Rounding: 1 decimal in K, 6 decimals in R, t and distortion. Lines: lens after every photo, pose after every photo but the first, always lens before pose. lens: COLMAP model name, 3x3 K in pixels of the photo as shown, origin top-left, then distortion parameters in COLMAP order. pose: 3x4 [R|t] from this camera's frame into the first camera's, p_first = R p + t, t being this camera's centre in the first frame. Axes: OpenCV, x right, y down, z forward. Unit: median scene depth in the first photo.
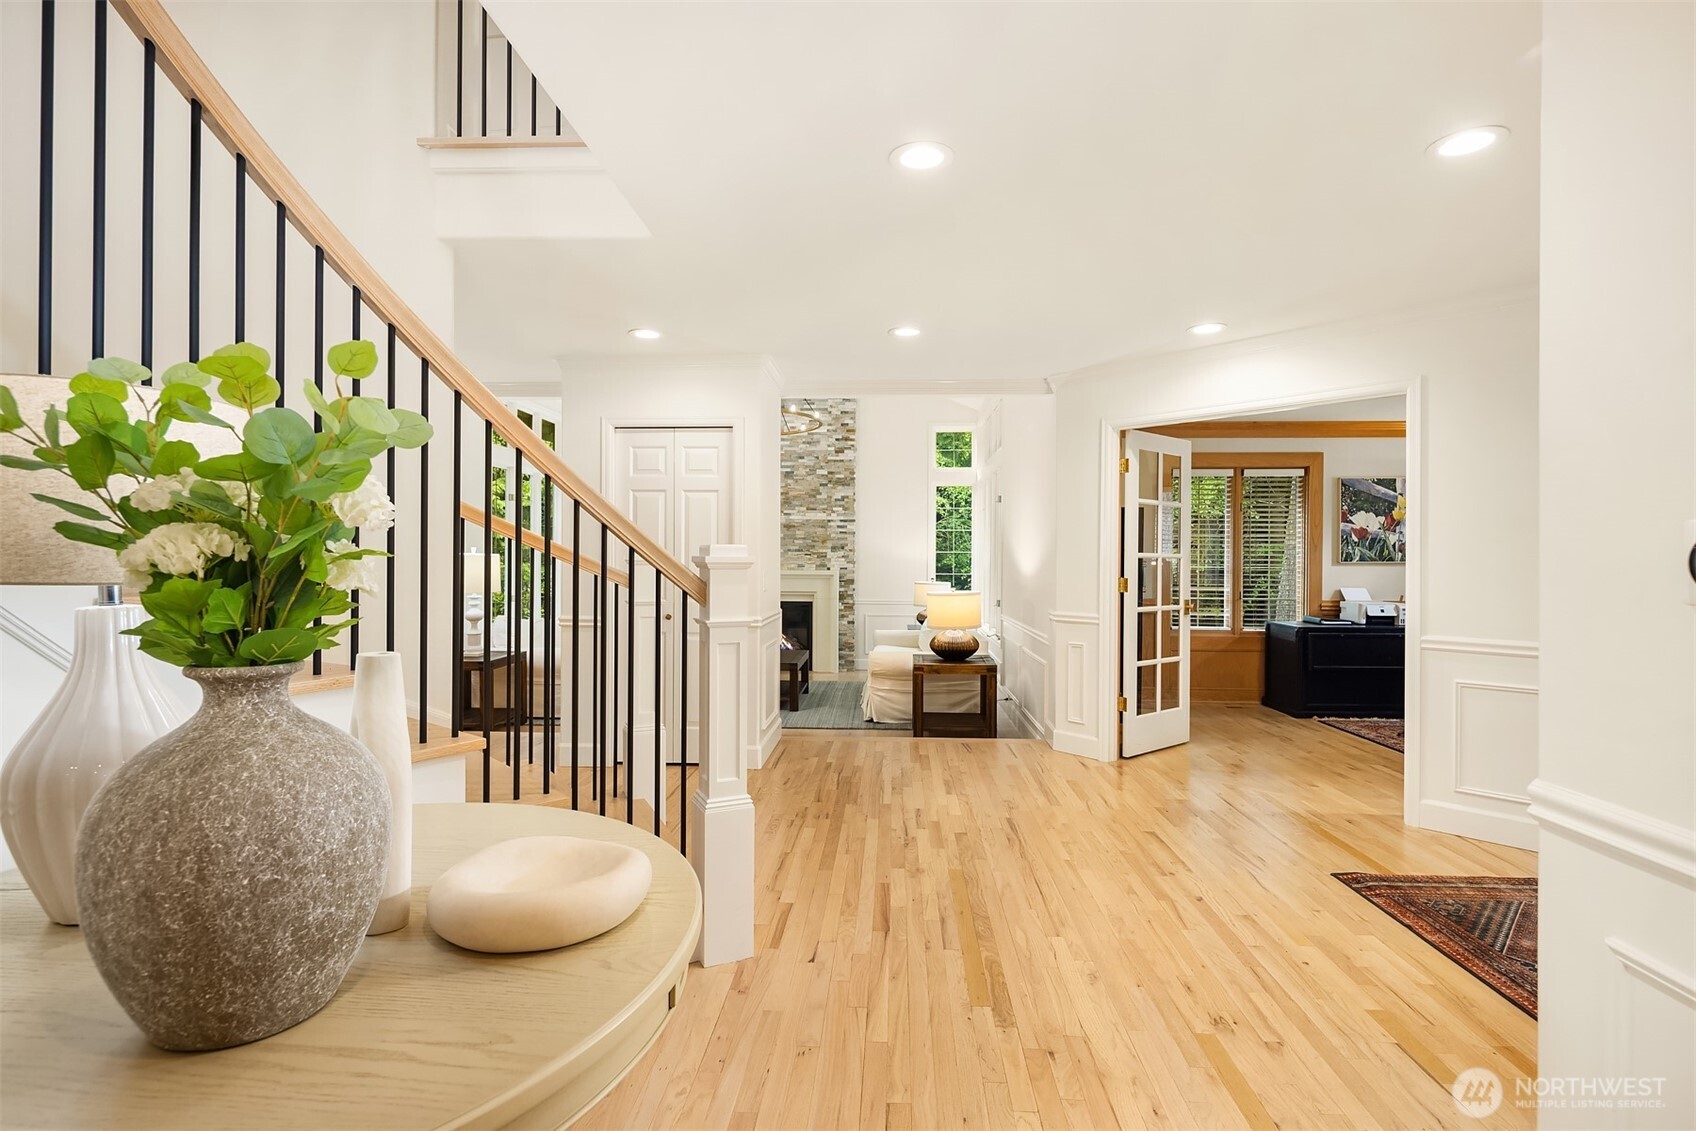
lens RADIAL K [[834.2, 0, 847.7], [0, 834.2, 566.3], [0, 0, 1]] dist [0.011956, 0.000827]
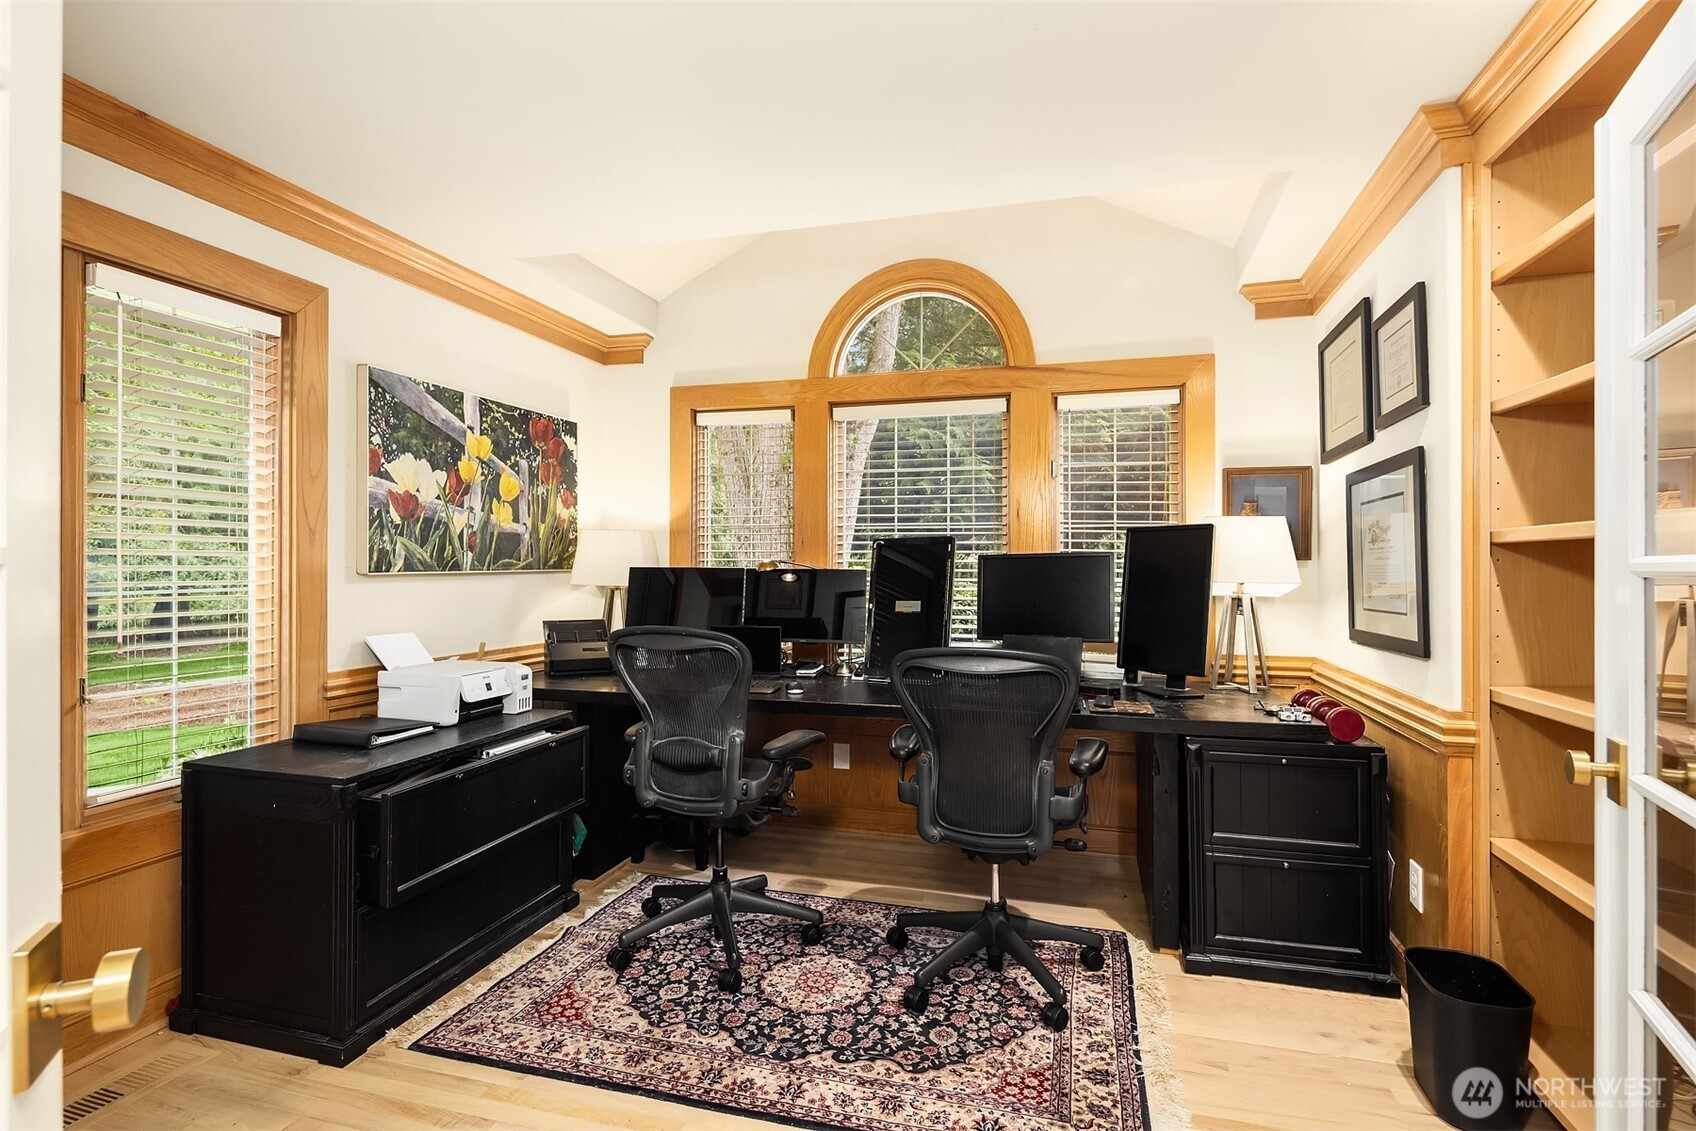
lens RADIAL K [[834.2, 0, 848.3], [0, 834.2, 564.5], [0, 0, 1]] dist [0.011956, 0.000827]
pose [[0.214410, -0.001963, 0.976742, 0.244153], [0.000531, 0.999998, 0.001893, -0.009896], [-0.976744, 0.000113, 0.214410, 0.689348]]
